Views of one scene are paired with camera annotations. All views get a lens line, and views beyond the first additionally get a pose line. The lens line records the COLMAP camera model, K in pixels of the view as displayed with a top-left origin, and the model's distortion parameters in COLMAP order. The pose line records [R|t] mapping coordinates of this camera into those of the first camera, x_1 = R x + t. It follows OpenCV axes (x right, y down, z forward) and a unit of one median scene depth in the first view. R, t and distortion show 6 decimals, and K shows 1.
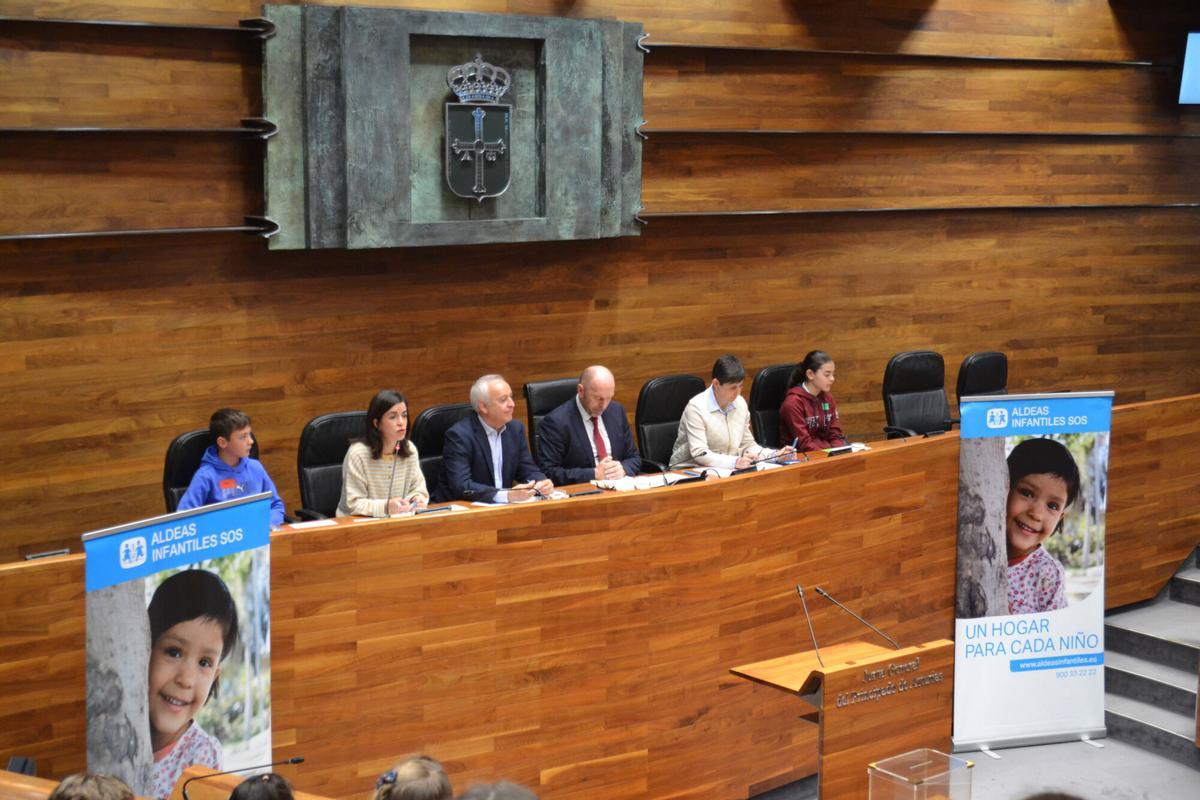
lens RADIAL K [[1897.0, 0, 594.6], [0, 1897.0, 401.9], [0, 0, 1]] dist [-0.010276, 0.000000]
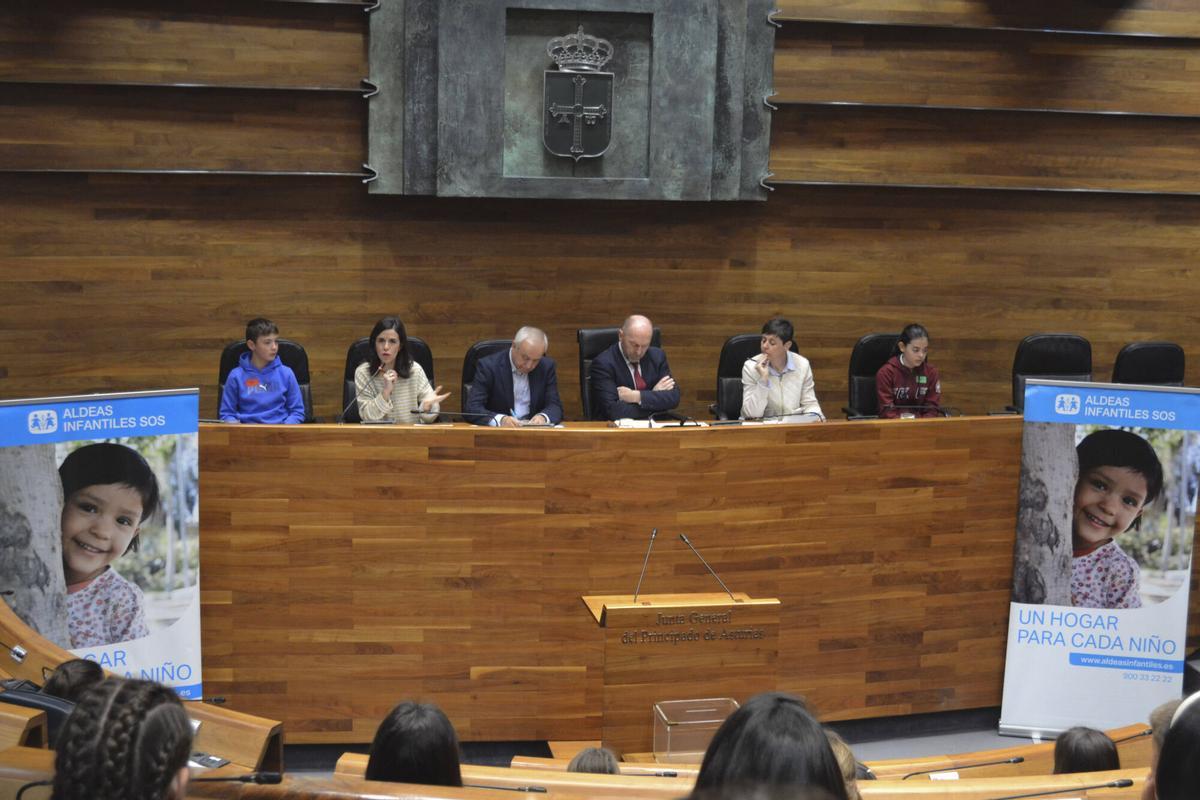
lens RADIAL K [[1758.7, 0, 617.5], [0, 1758.7, 405.8], [0, 0, 1]] dist [-0.038587, 0.000000]
pose [[0.897072, 0.098001, -0.430881, 0.394246], [-0.087853, 0.995186, 0.043444, -0.009617], [0.433064, -0.001118, 0.901363, 0.083422]]
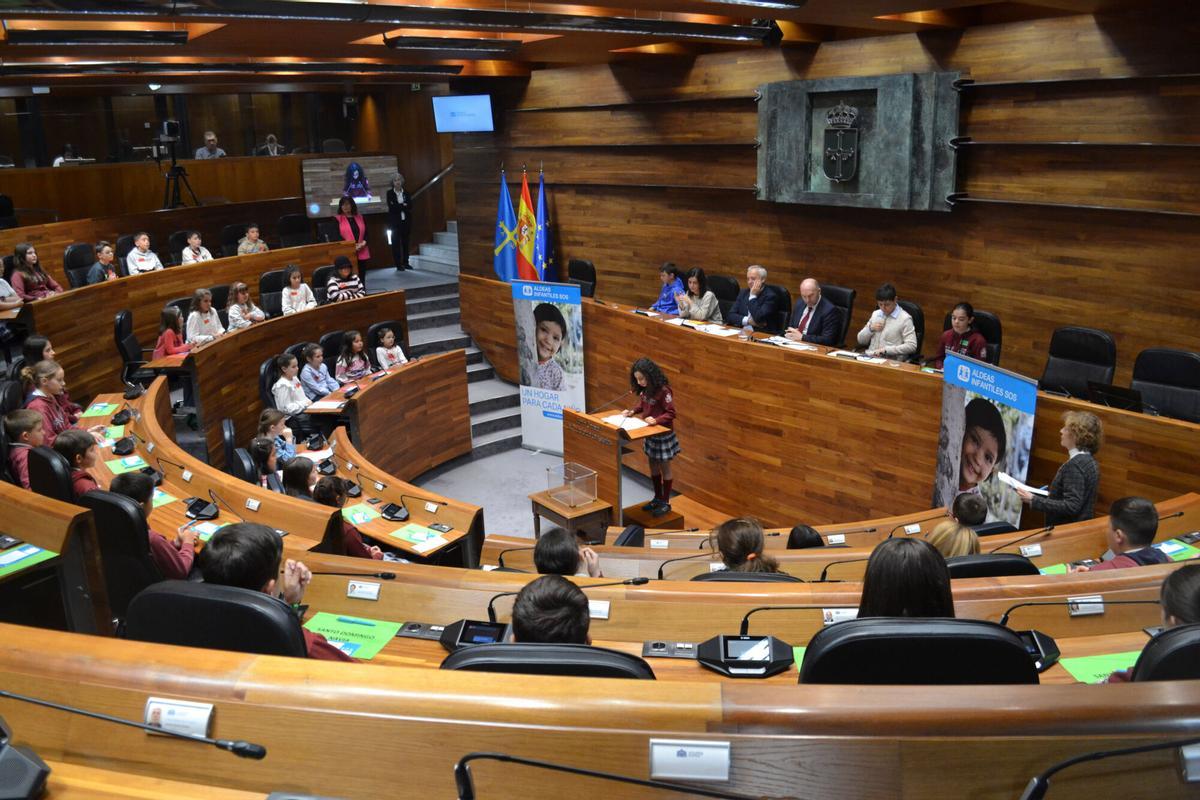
lens RADIAL K [[958.7, 0, 600.8], [0, 958.7, 398.4], [0, 0, 1]] dist [-0.078351, 0.006126]
pose [[-0.040428, 0.258496, -0.965166, 0.841318], [-0.122283, 0.957415, 0.261542, -0.112107], [0.991671, 0.128597, -0.007097, 0.765310]]
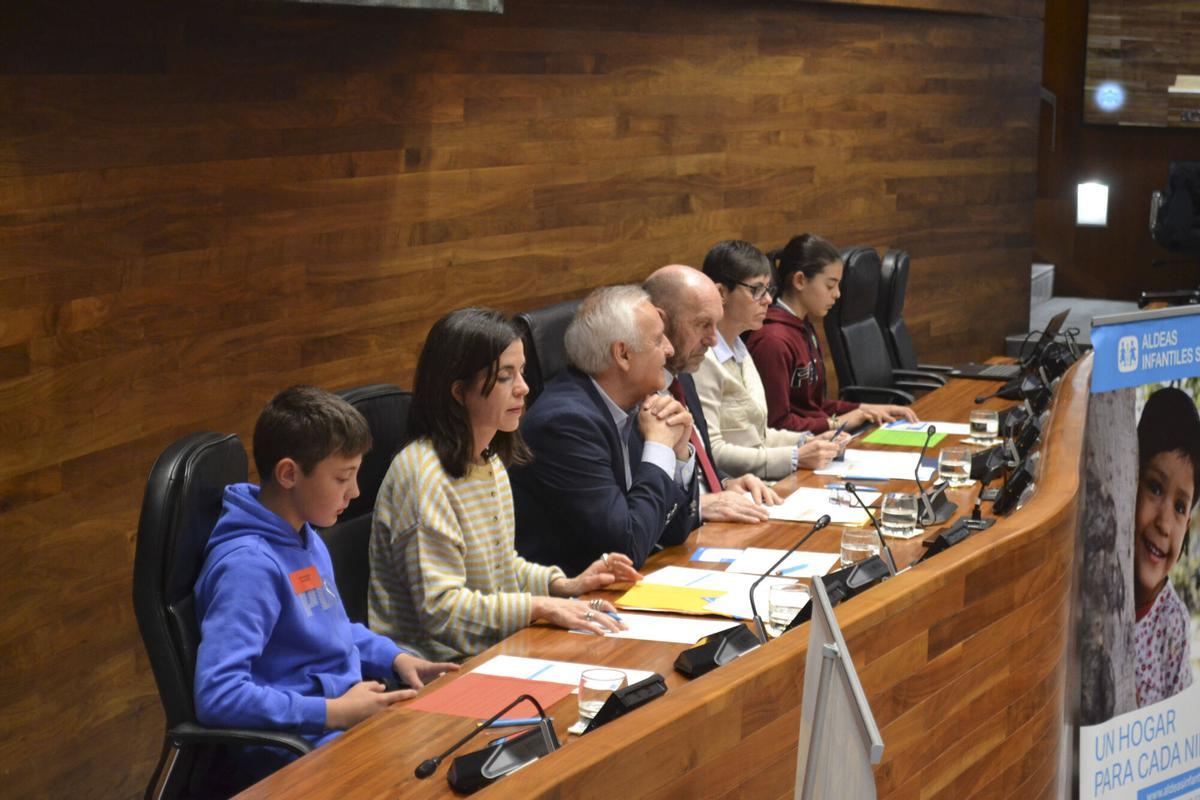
lens RADIAL K [[2778.1, 0, 597.2], [0, 2778.1, 399.1], [0, 0, 1]] dist [0.037041, 0.000000]
pose [[0.836267, -0.053583, 0.545697, -0.357992], [0.057171, 0.998310, 0.010413, 0.004368], [-0.545333, 0.022490, 0.837918, 0.407762]]
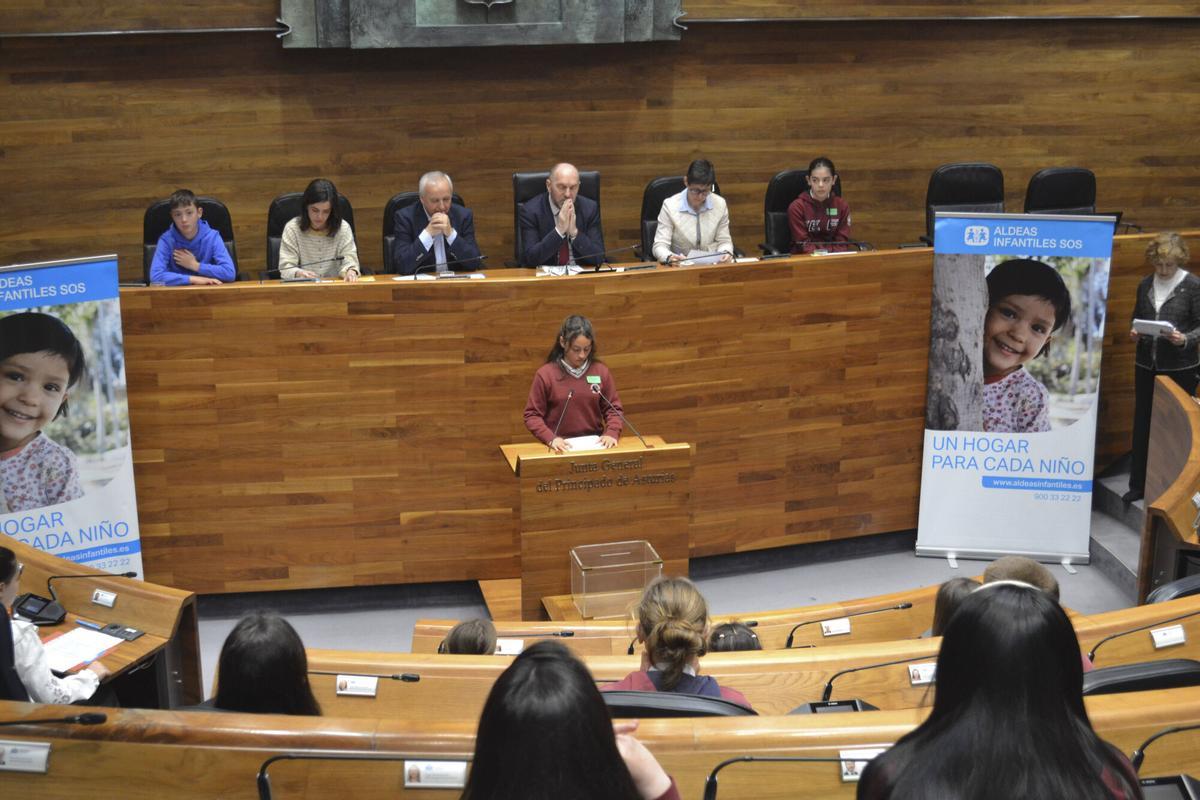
lens RADIAL K [[1693.2, 0, 596.7], [0, 1693.2, 399.2], [0, 0, 1]] dist [-0.027140, 0.000000]
pose [[0.903561, 0.111727, -0.413636, 0.409395], [-0.053791, 0.987345, 0.149188, -0.028498], [0.425069, -0.112550, 0.898136, 0.106228]]
